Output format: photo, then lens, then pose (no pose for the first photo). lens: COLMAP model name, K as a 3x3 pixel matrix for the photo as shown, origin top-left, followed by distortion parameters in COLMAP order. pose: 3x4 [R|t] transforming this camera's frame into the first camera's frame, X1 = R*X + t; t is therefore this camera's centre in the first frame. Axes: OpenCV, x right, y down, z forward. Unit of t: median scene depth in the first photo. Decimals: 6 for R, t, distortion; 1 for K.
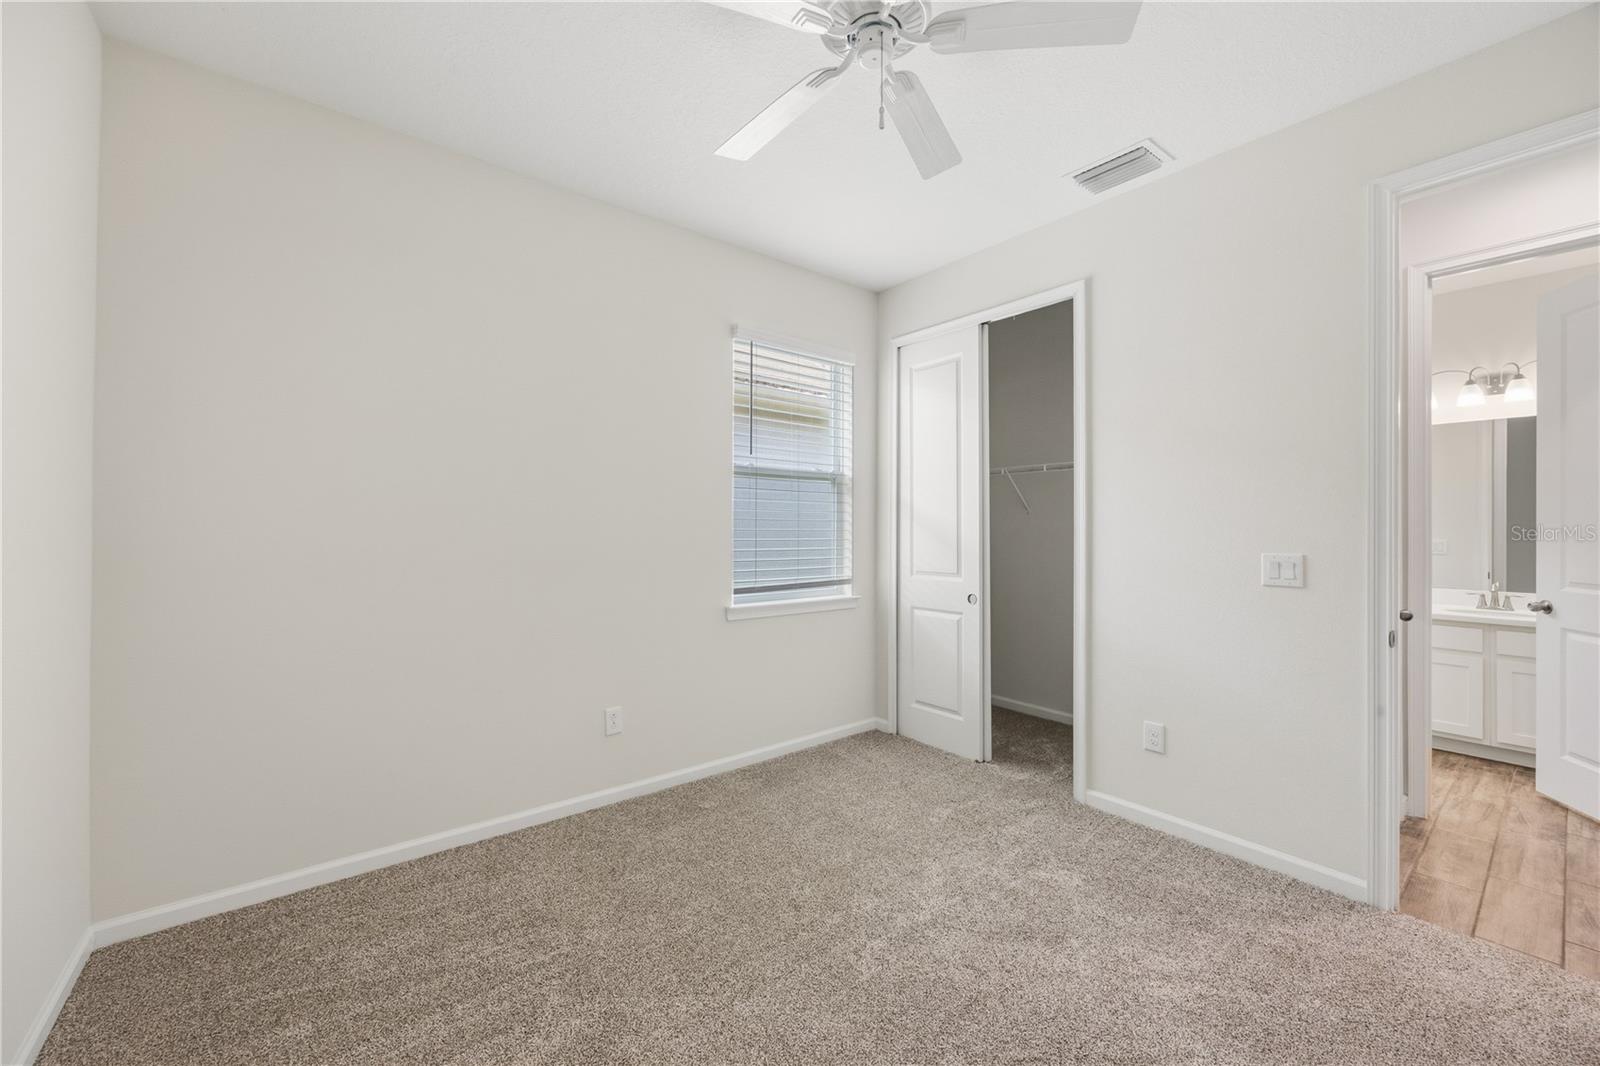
lens RADIAL K [[614.0, 0, 800.7], [0, 614.0, 516.5], [0, 0, 1]] dist [-0.004105, 0.000073]
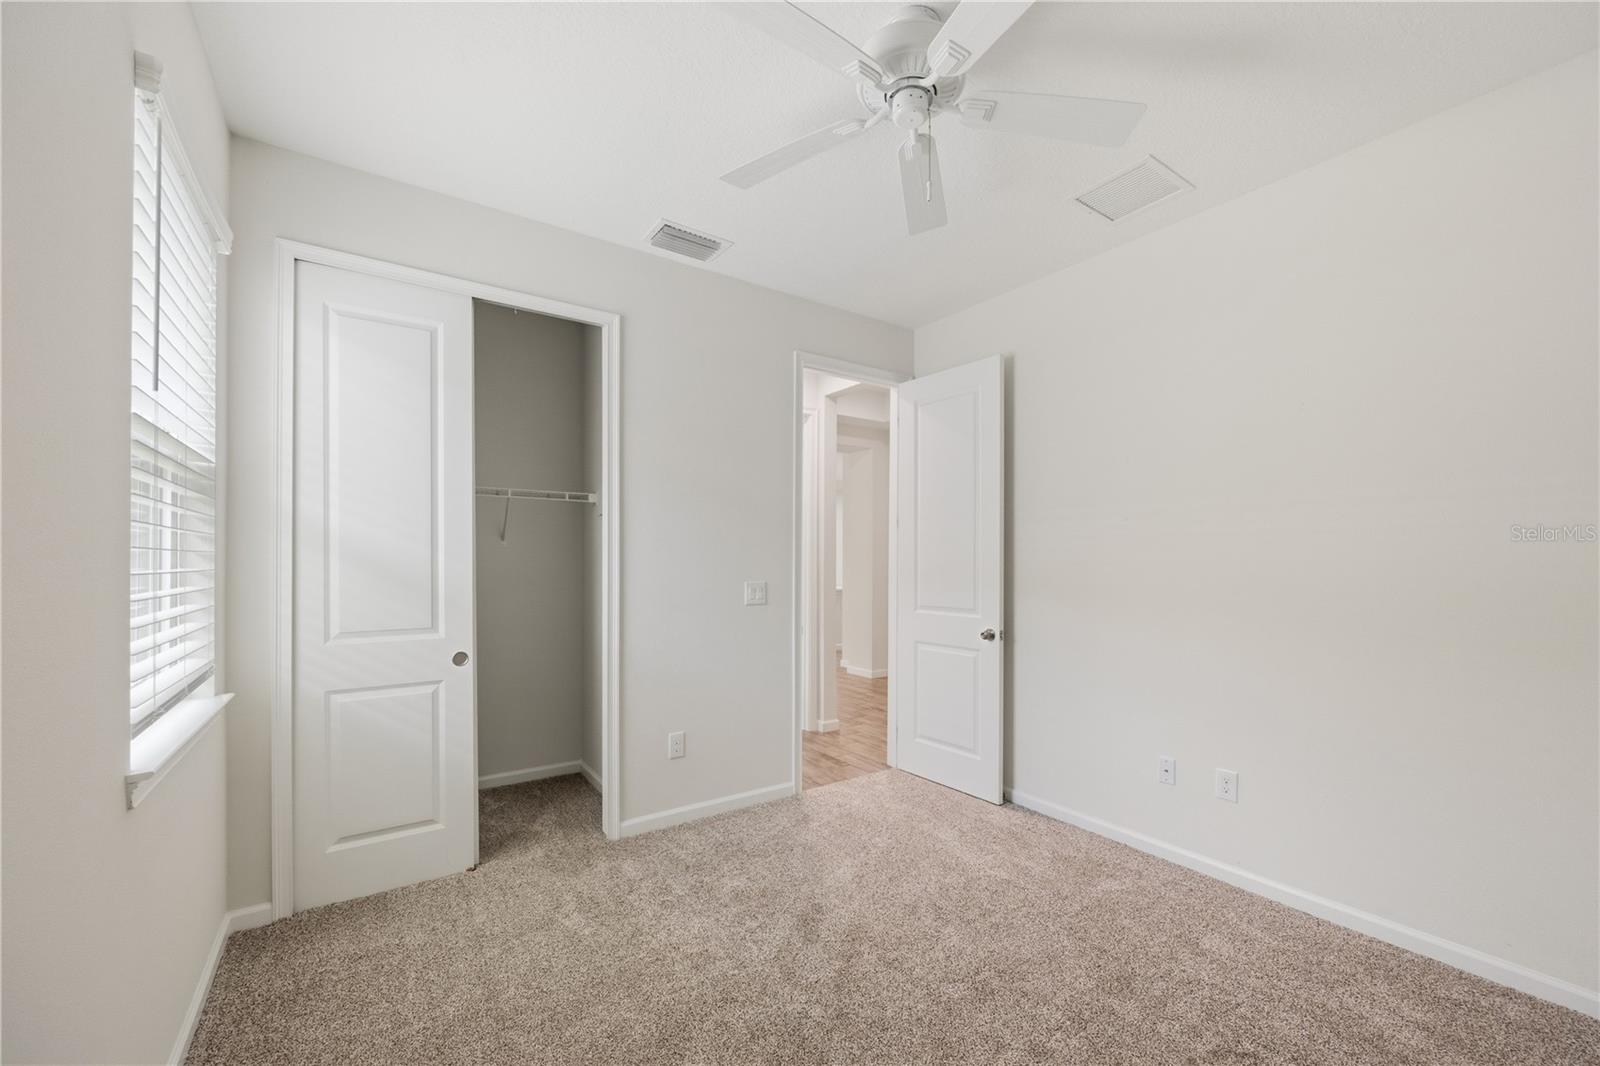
lens RADIAL K [[627.6, 0, 807.0], [0, 627.6, 547.5], [0, 0, 1]] dist [-0.006509, 0.000138]
pose [[0.077544, 0.014962, 0.996877, -0.462610], [-0.024734, 0.999609, -0.013079, -0.002232], [-0.996682, -0.023643, 0.077883, 0.530717]]
